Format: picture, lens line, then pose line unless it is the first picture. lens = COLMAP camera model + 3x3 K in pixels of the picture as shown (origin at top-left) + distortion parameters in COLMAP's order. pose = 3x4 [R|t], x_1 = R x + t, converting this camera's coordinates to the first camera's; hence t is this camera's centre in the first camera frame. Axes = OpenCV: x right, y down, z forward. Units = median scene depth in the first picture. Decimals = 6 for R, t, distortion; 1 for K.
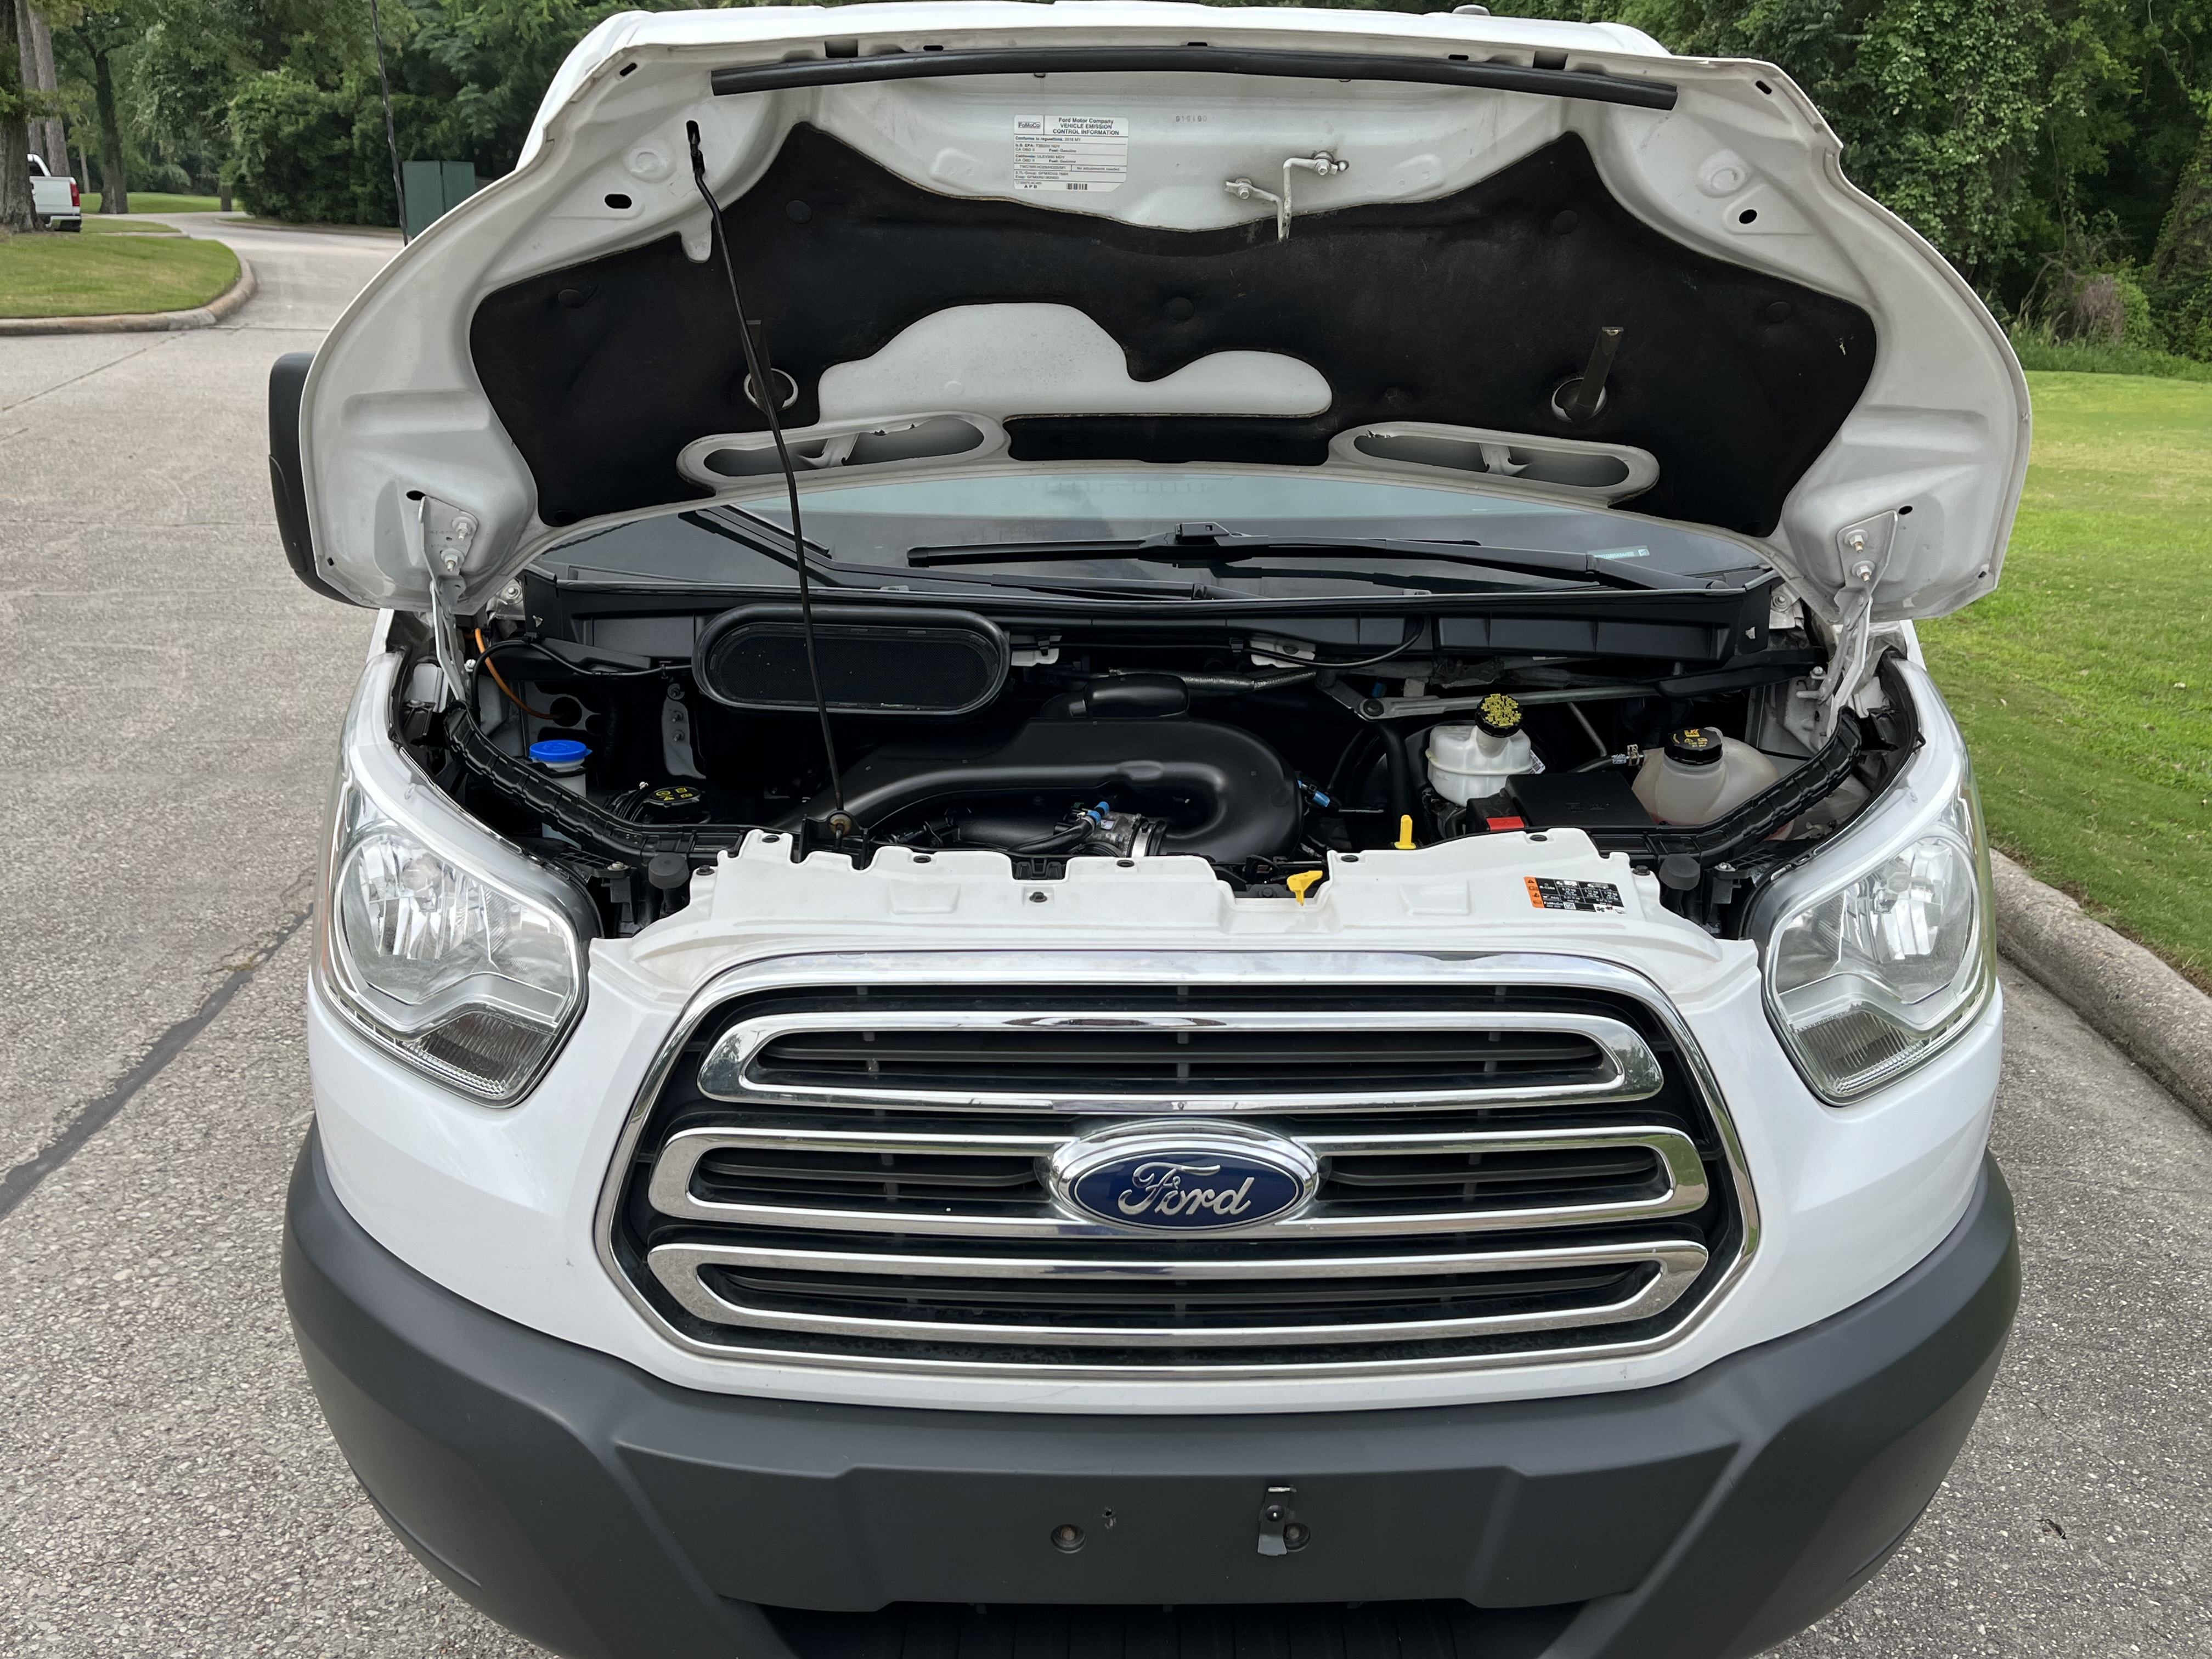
lens RADIAL K [[1926.0, 0, 1125.5], [0, 1926.0, 839.2], [0, 0, 1]] dist [0.036508, -0.025060]
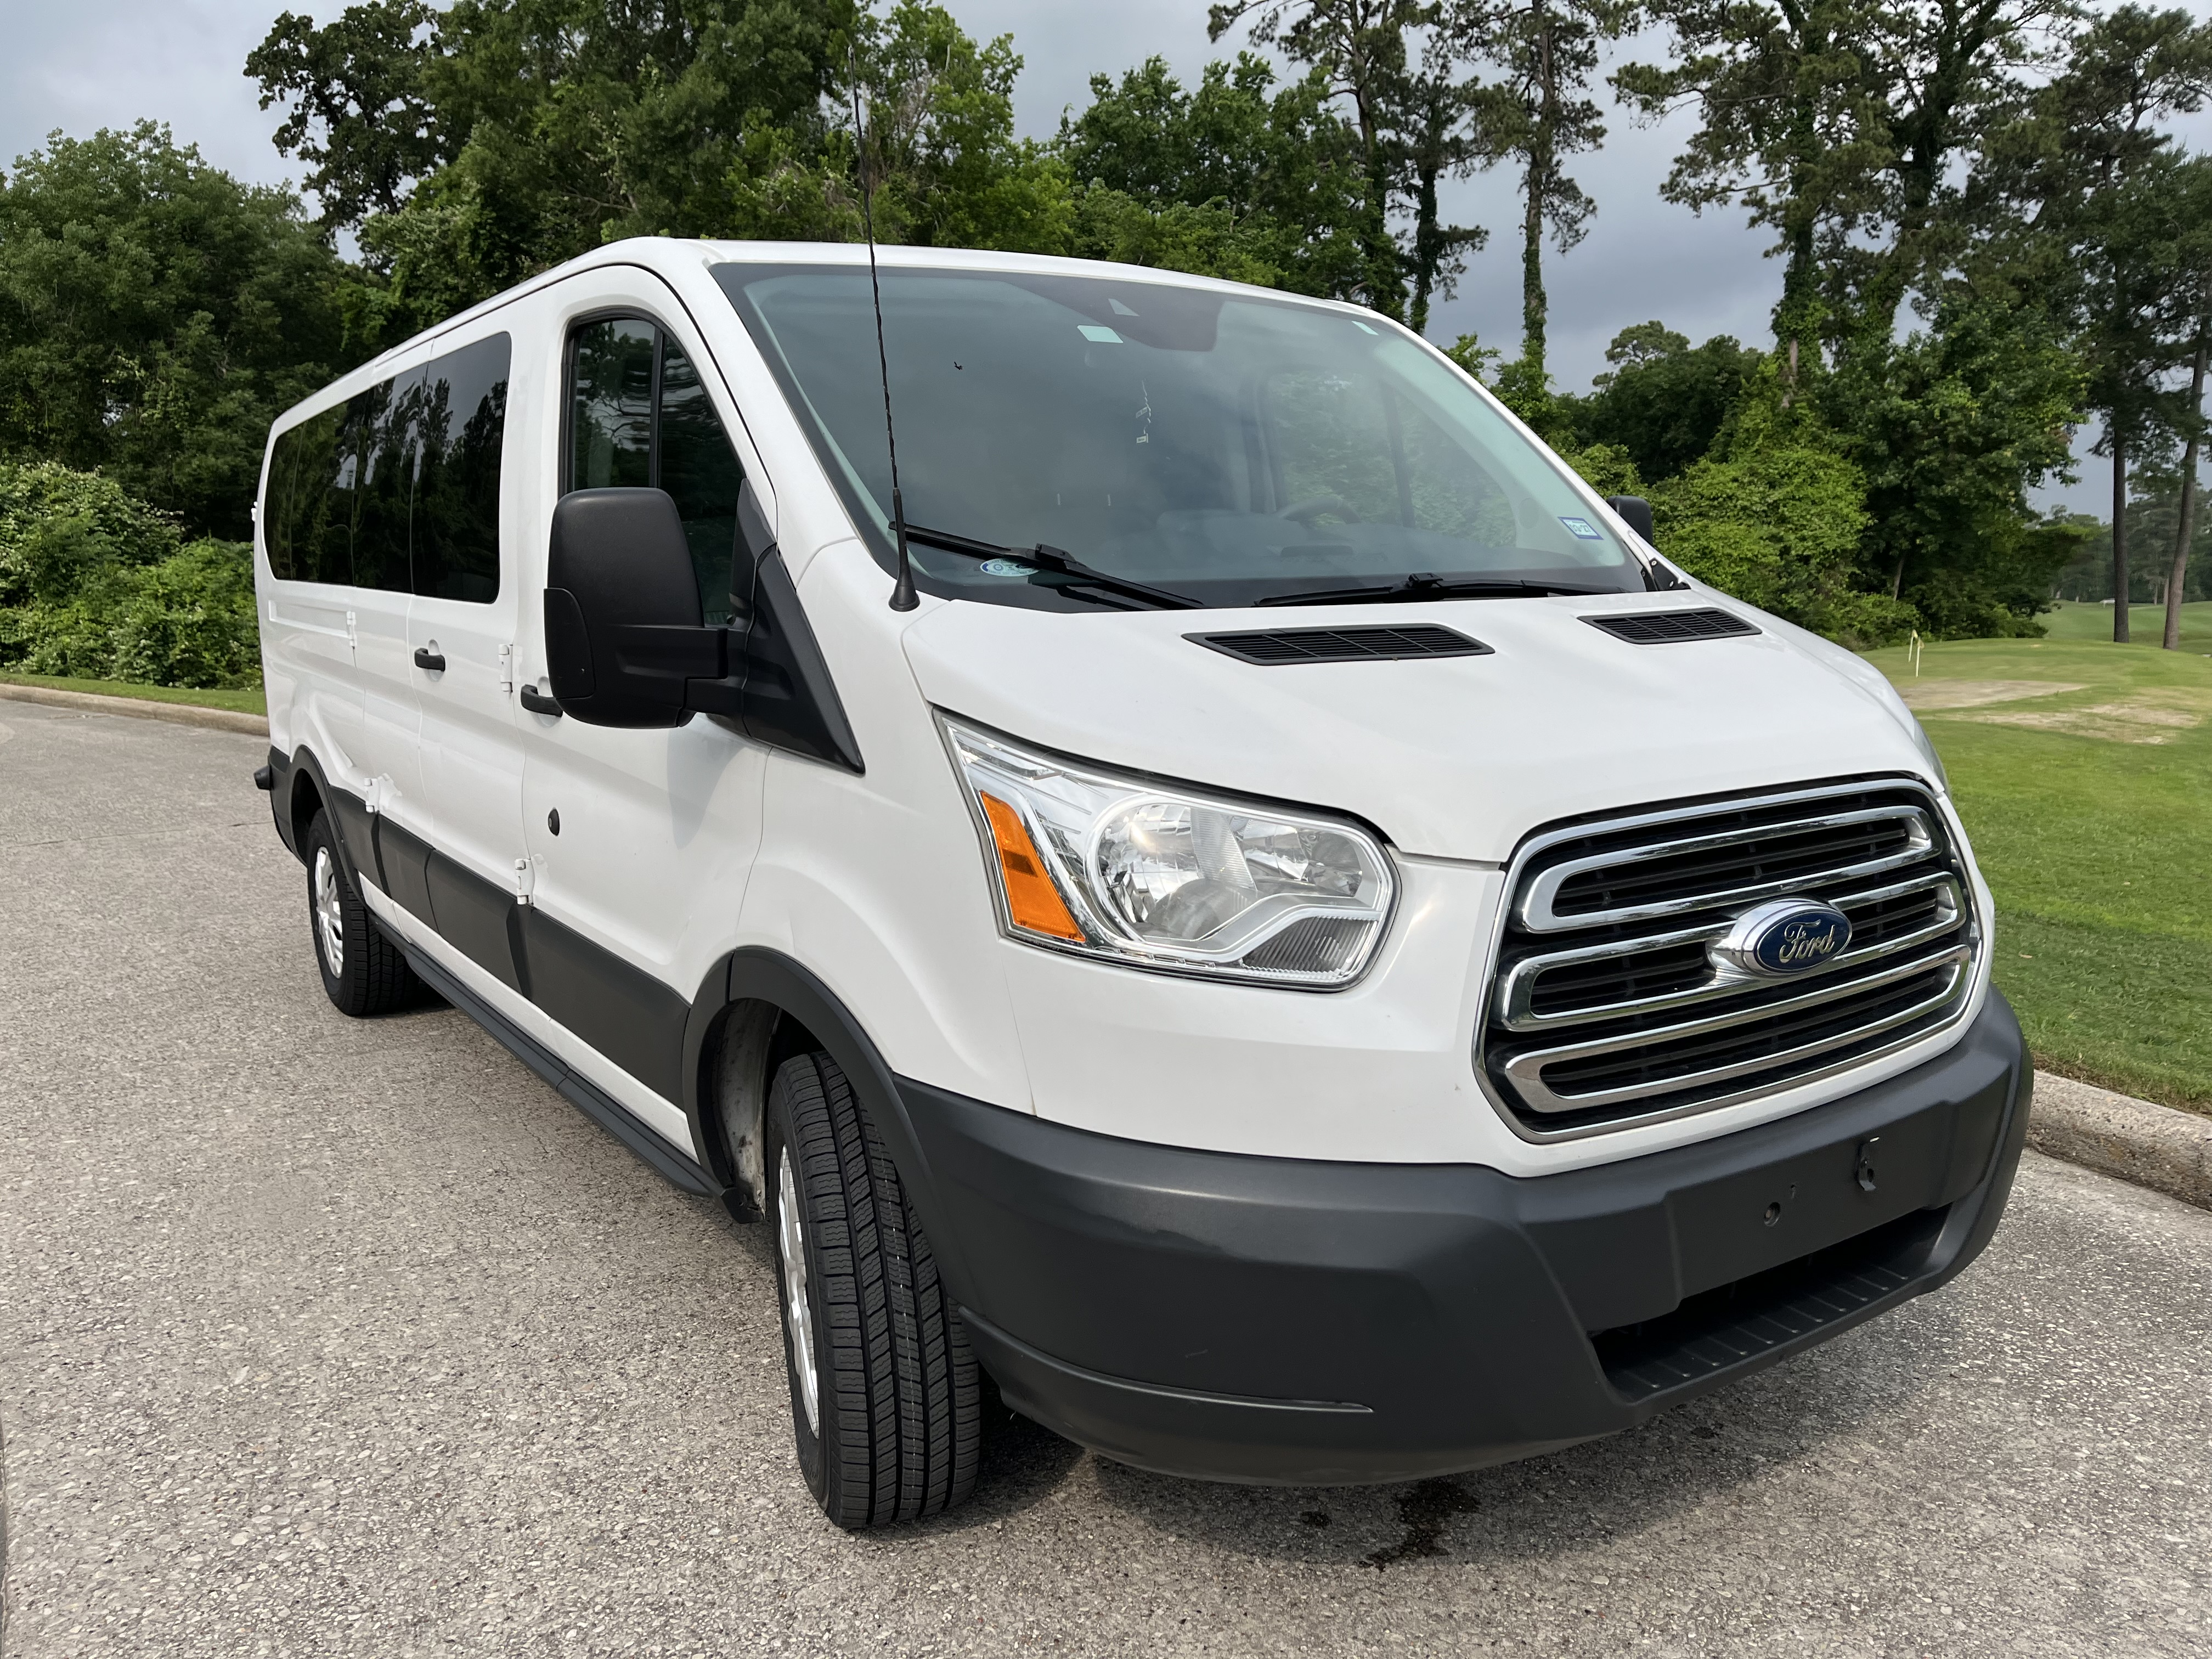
lens RADIAL K [[1674.2, 0, 1052.8], [0, 1674.2, 821.5], [0, 0, 1]] dist [0.080279, -0.107019]
pose [[0.851836, -0.115062, 0.511015, -0.029397], [0.198998, 0.973519, -0.112519, 0.003350], [-0.484536, 0.197539, 0.852175, 0.004363]]
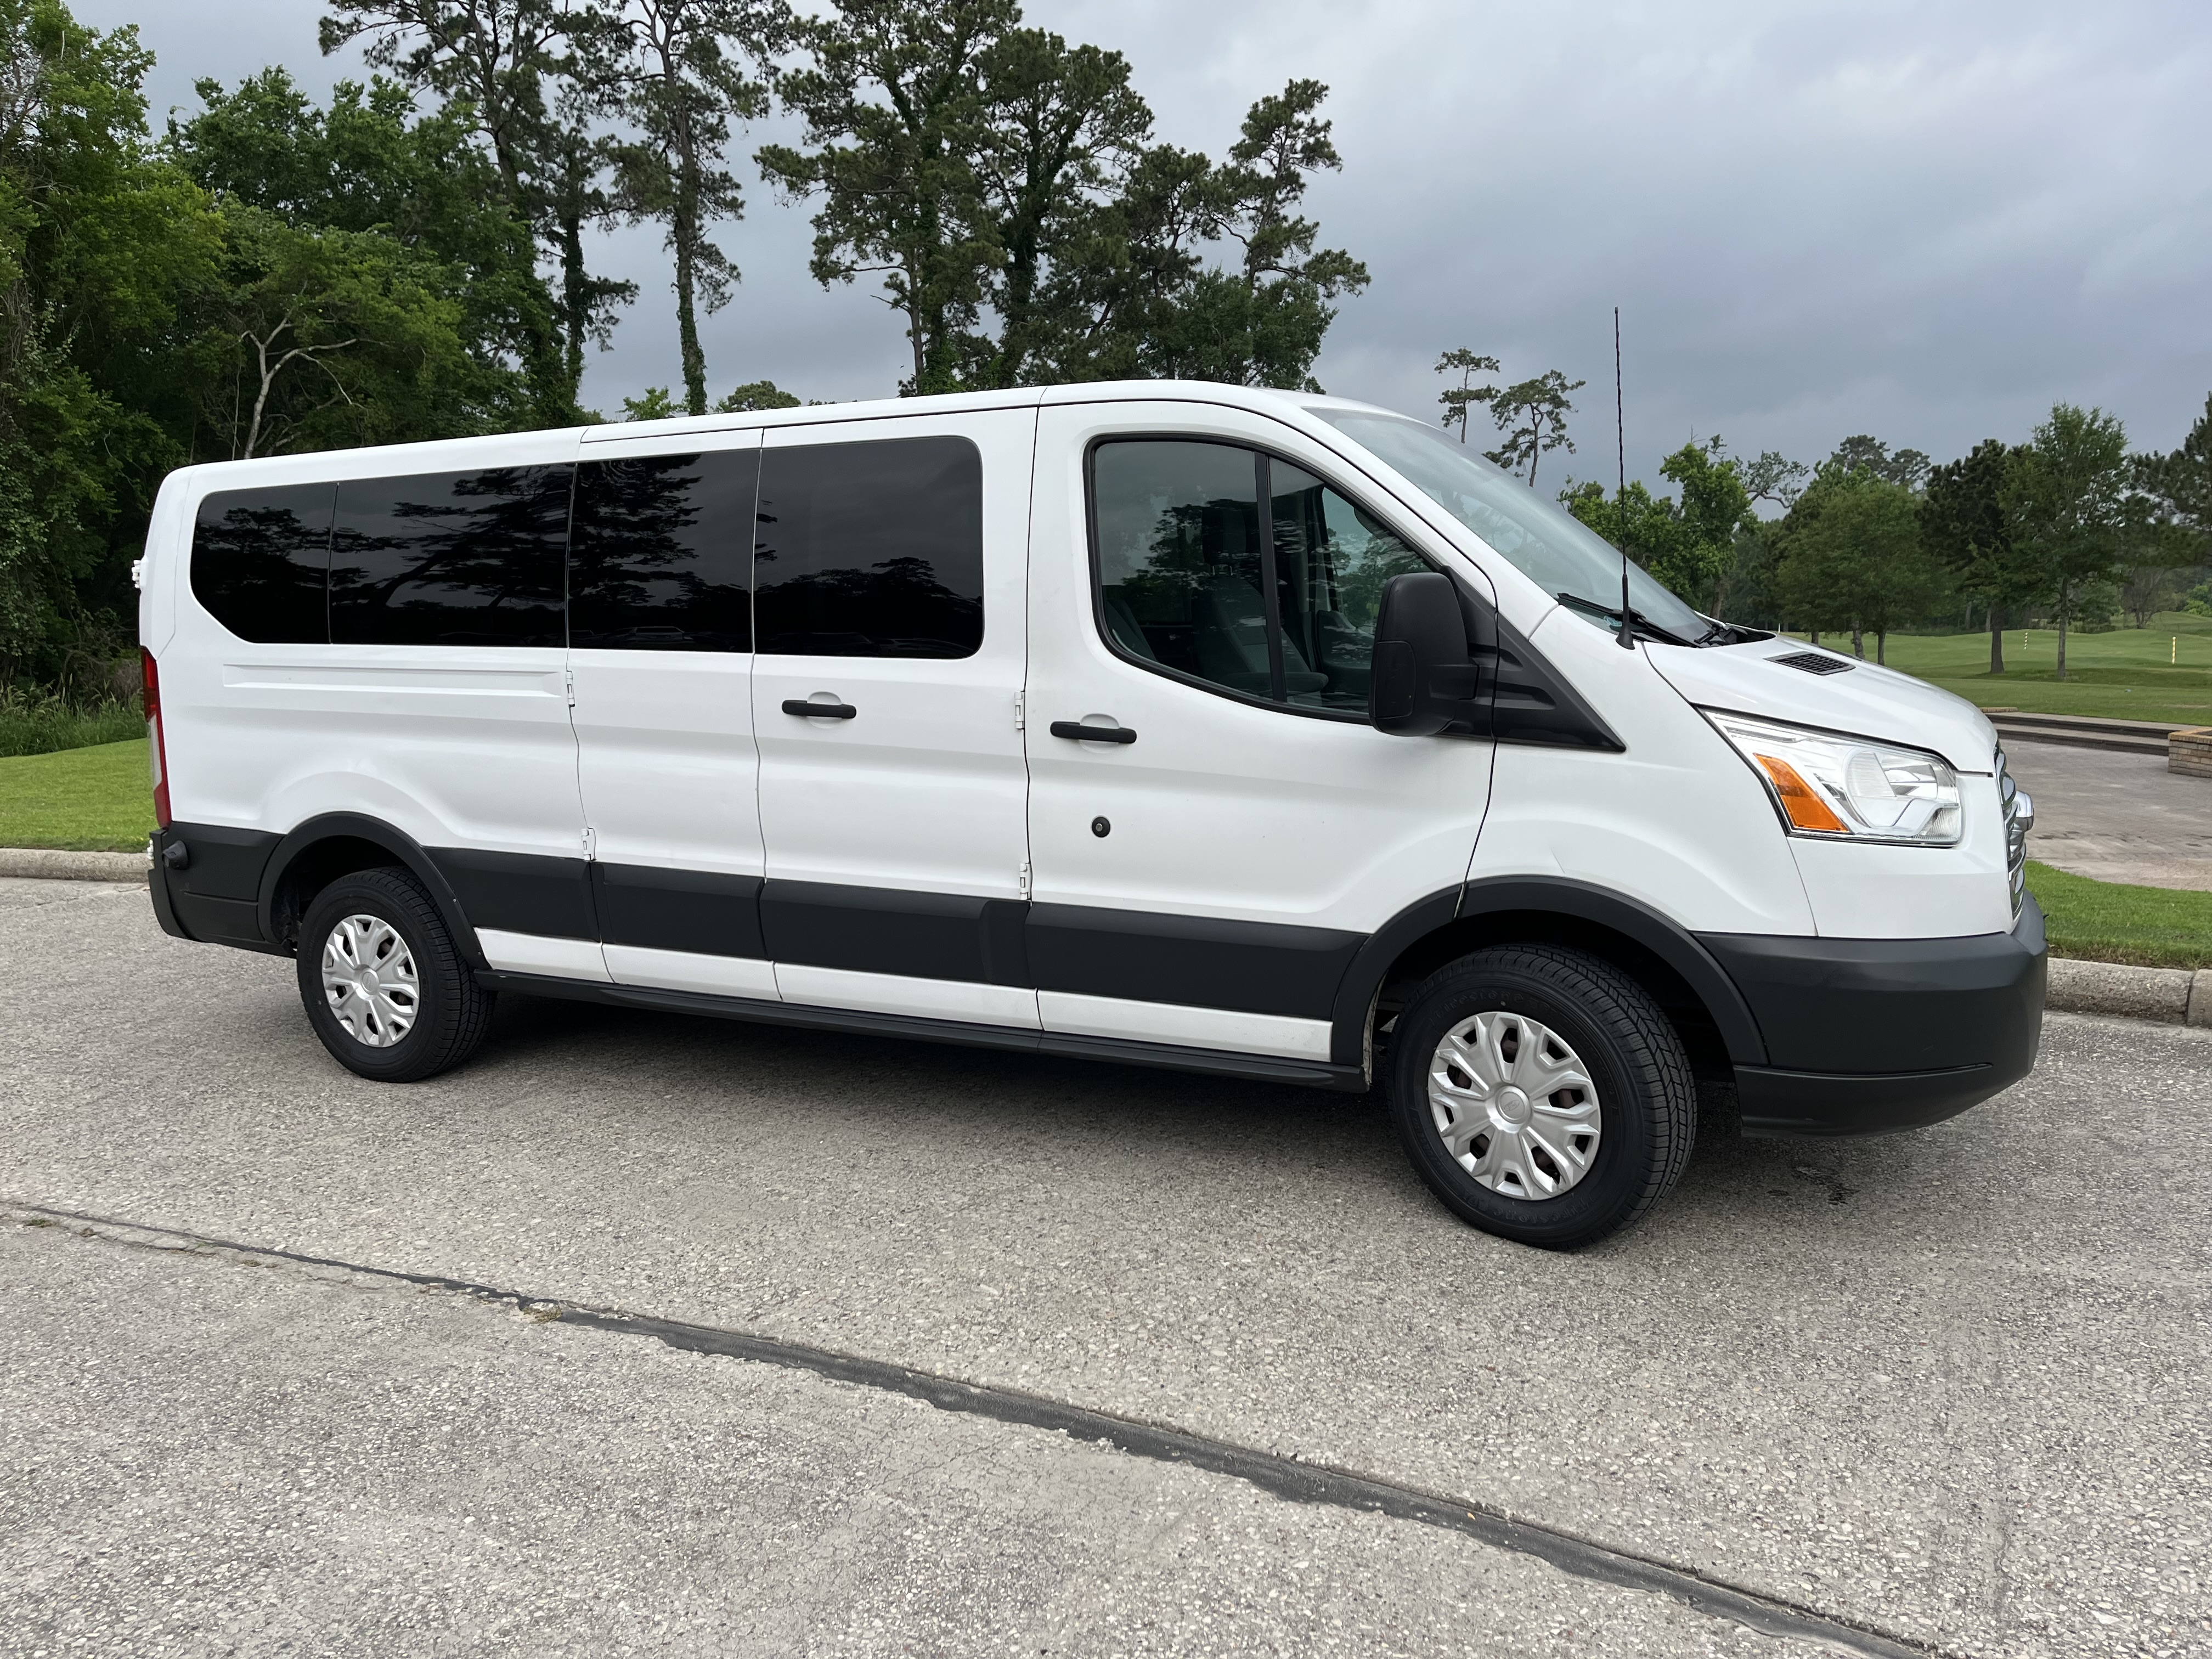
lens RADIAL K [[1674.2, 0, 1084.0], [0, 1674.2, 827.2], [0, 0, 1]] dist [0.080279, -0.107019]
pose [[0.478430, -0.154139, 0.864491, -0.127434], [0.309332, 0.950953, -0.001637, -0.016742], [-0.821838, 0.268198, 0.502645, 0.047455]]
